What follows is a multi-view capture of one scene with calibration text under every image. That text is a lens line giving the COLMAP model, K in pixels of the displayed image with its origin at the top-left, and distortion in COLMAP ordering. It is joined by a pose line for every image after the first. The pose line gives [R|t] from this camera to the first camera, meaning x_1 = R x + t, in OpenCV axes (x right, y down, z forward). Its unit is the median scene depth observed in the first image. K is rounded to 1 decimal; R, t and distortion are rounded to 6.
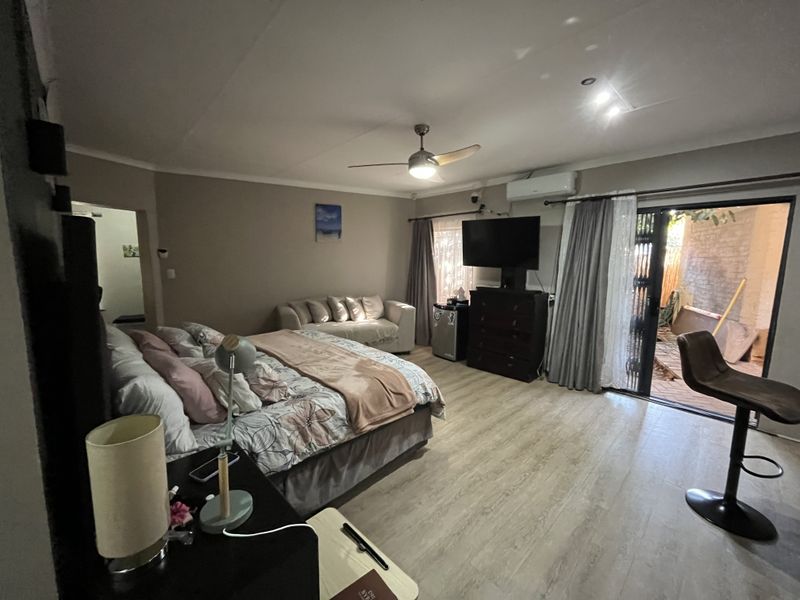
lens RADIAL K [[321.1, 0, 397.9], [0, 321.1, 295.9], [0, 0, 1]] dist [-0.000951, -0.000275]
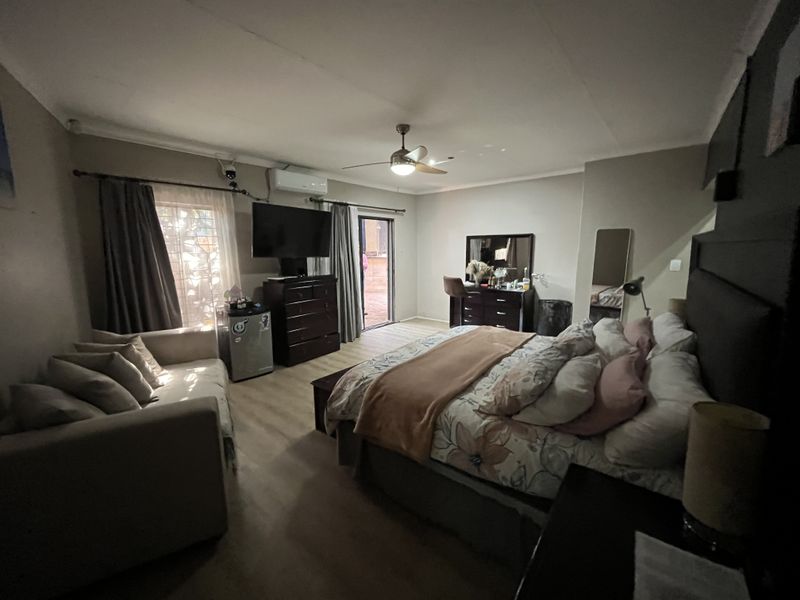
lens RADIAL K [[321.1, 0, 397.9], [0, 321.1, 295.9], [0, 0, 1]] dist [-0.000951, -0.000275]
pose [[-0.117163, -0.158663, 0.980357, -0.749735], [0.124025, 0.977089, 0.172956, -0.107769], [-0.985338, 0.141853, -0.094801, 0.831948]]
